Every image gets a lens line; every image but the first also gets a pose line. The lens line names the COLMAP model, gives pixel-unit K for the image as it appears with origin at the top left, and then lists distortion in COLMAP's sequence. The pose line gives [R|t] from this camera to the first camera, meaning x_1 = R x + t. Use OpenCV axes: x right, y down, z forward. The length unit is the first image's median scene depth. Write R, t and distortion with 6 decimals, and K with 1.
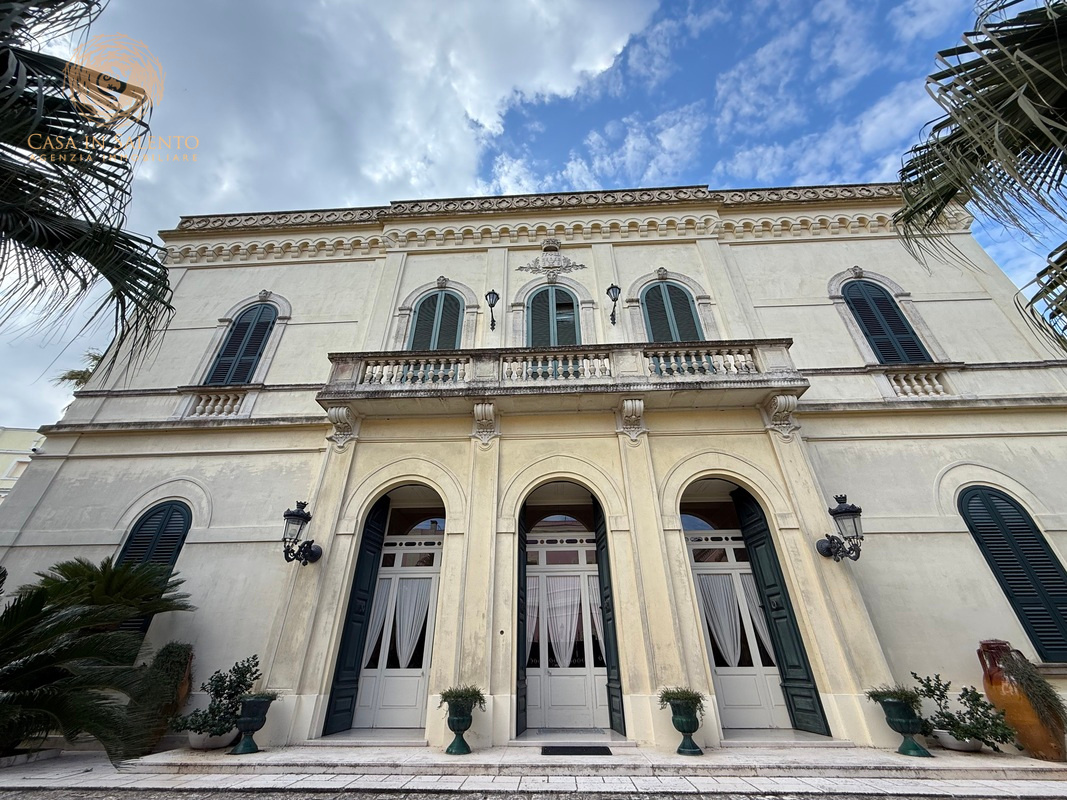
lens RADIAL K [[424.0, 0, 529.8], [0, 424.0, 399.0], [0, 0, 1]] dist [0.000603, -0.000100]
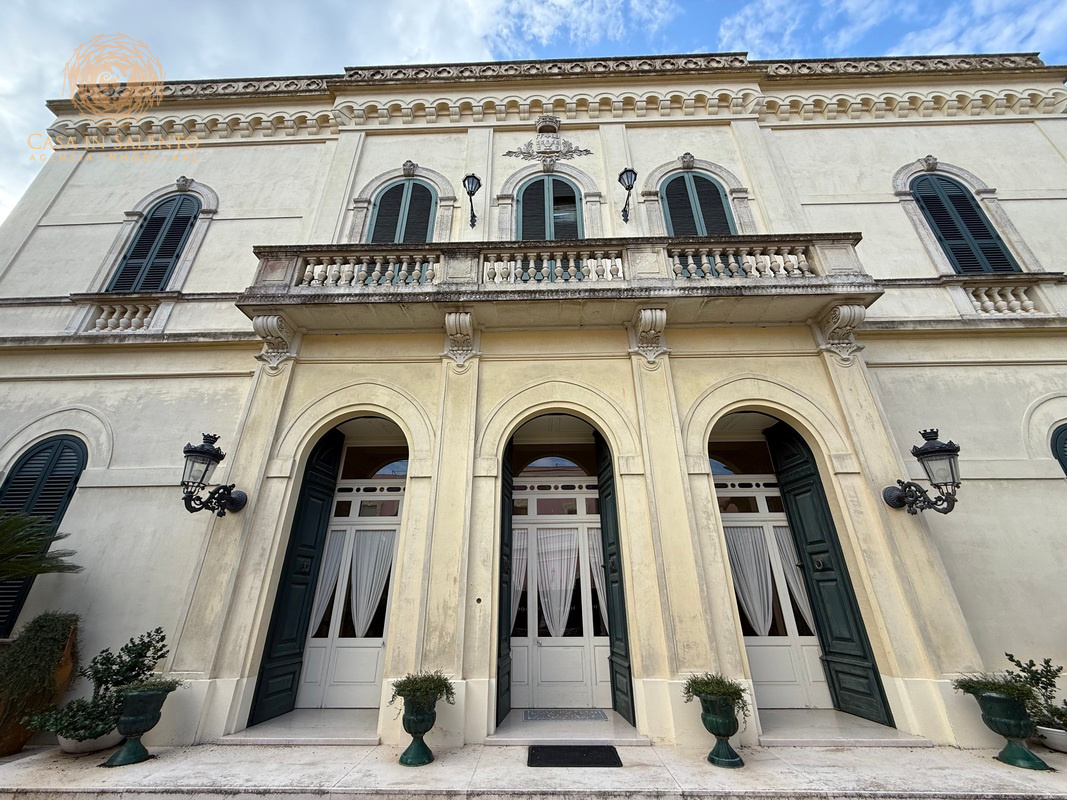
lens RADIAL K [[424.0, 0, 529.8], [0, 424.0, 399.0], [0, 0, 1]] dist [0.000603, -0.000100]
pose [[0.999775, 0.008709, 0.019334, 0.007485], [-0.010947, 0.992858, 0.118800, 0.073225], [-0.018162, -0.118985, 0.992730, 0.219256]]
